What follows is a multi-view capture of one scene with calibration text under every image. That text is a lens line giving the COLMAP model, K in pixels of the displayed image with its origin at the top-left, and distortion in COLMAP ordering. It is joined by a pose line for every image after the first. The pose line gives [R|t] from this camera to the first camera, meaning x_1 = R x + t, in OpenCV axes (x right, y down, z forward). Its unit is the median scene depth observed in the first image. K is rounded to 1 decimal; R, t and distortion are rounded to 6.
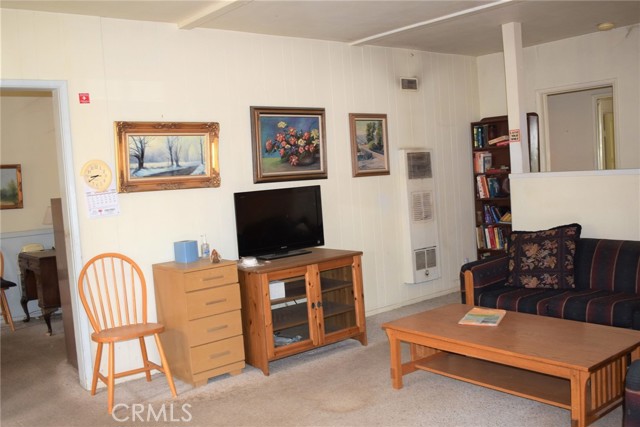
lens RADIAL K [[618.7, 0, 320.0], [0, 618.7, 213.5], [0, 0, 1]] dist [-0.043836, -0.009711]
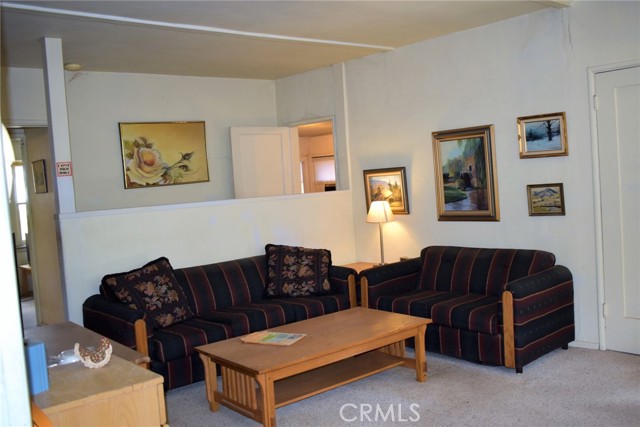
lens RADIAL K [[618.7, 0, 320.0], [0, 618.7, 213.5], [0, 0, 1]] dist [-0.043836, -0.009711]
pose [[-0.023440, 0.008697, 0.999687, -0.792782], [0.135501, 0.990762, -0.005443, -0.018223], [-0.990500, 0.135331, -0.024402, 0.983916]]
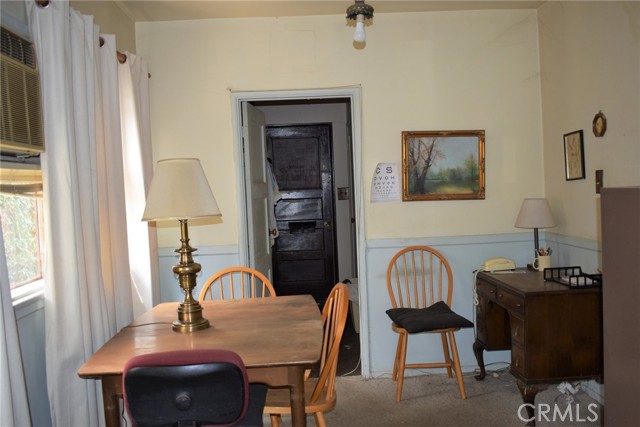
lens RADIAL K [[618.7, 0, 320.0], [0, 618.7, 213.5], [0, 0, 1]] dist [-0.043836, -0.009711]
pose [[0.885274, 0.058809, -0.461336, -0.276047], [-0.055965, 0.998235, 0.019856, 0.001996], [0.461690, 0.008241, 0.887003, 0.290004]]
